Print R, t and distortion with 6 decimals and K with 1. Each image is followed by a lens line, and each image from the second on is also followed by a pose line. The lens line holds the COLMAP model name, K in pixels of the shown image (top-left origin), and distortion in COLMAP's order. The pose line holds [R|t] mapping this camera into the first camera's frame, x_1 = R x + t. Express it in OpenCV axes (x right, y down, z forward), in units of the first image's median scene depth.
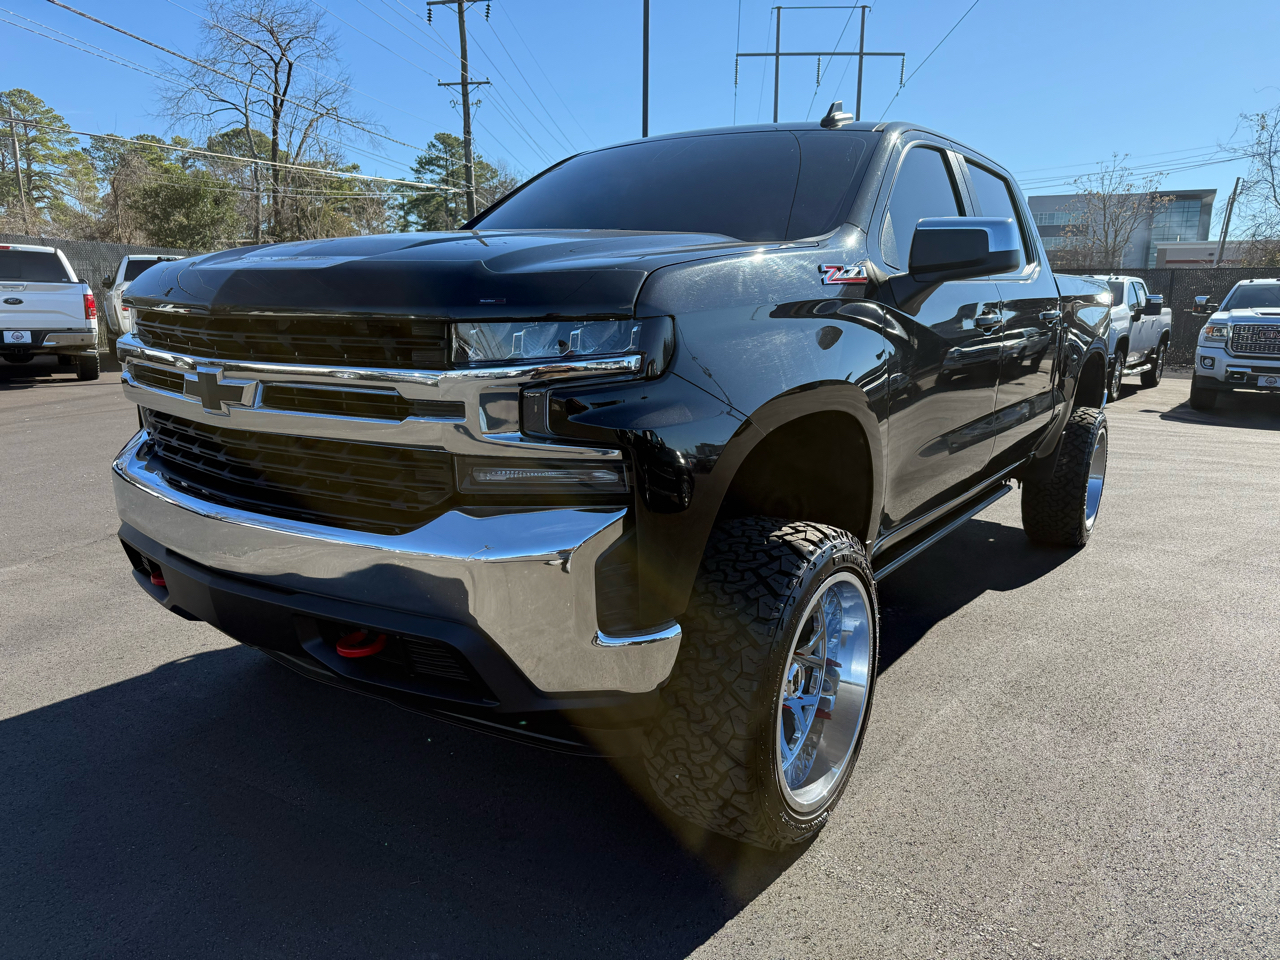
lens RADIAL K [[909.8, 0, 642.1], [0, 909.8, 481.4], [0, 0, 1]] dist [0.036696, -0.042553]
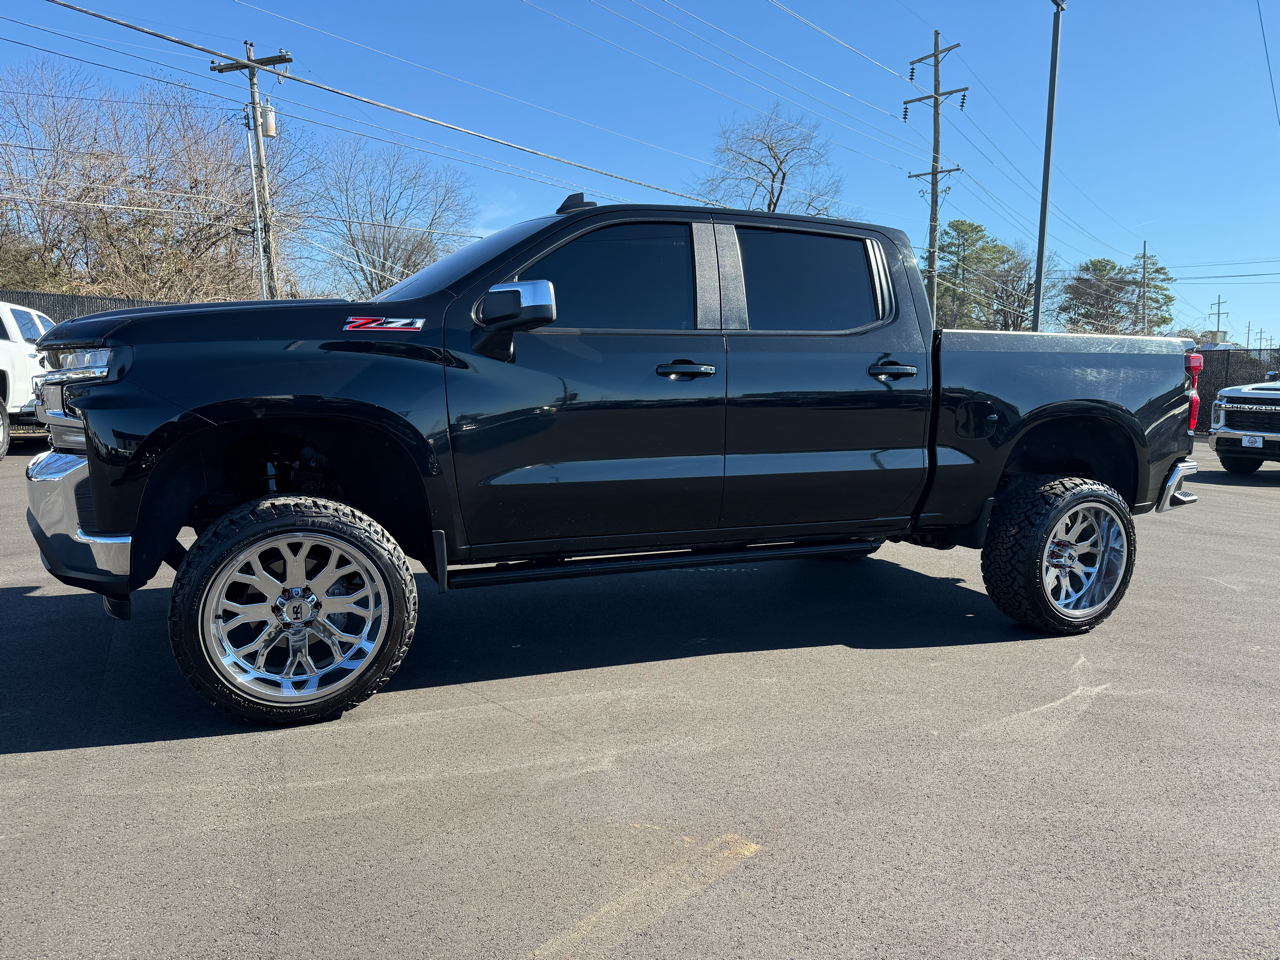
lens RADIAL K [[909.8, 0, 646.9], [0, 909.8, 477.0], [0, 0, 1]] dist [0.036696, -0.042553]
pose [[0.853839, 0.060165, -0.517048, 0.081394], [-0.109114, 0.991917, -0.064766, 0.002934], [0.508972, 0.111717, 0.853503, 0.003573]]
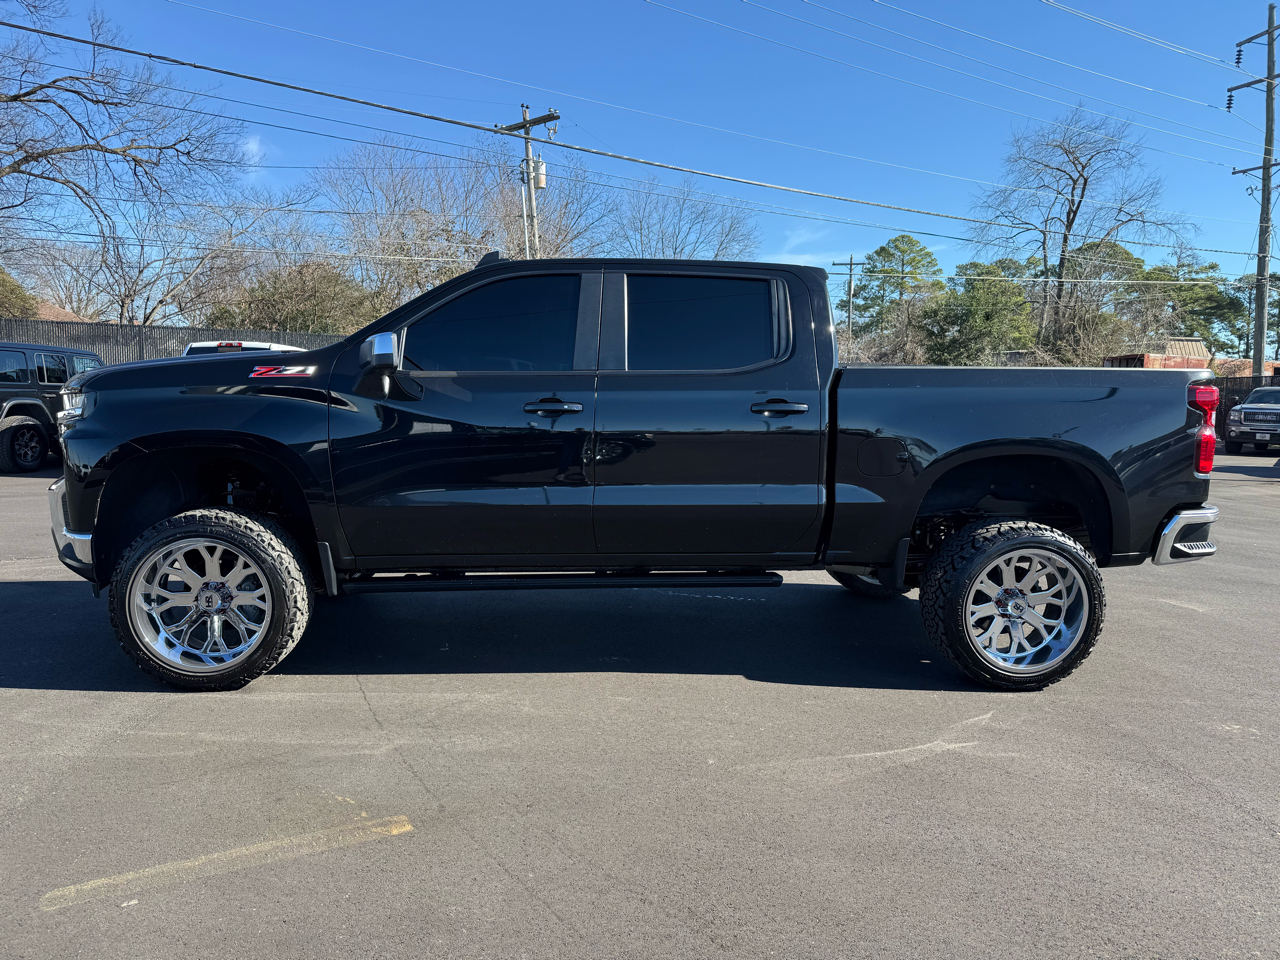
lens RADIAL K [[909.8, 0, 647.1], [0, 909.8, 480.4], [0, 0, 1]] dist [0.036696, -0.042553]
pose [[0.639785, 0.069807, -0.765378, 0.124094], [-0.158150, 0.986512, -0.042223, -0.004095], [0.752107, 0.148058, 0.642195, 0.028795]]
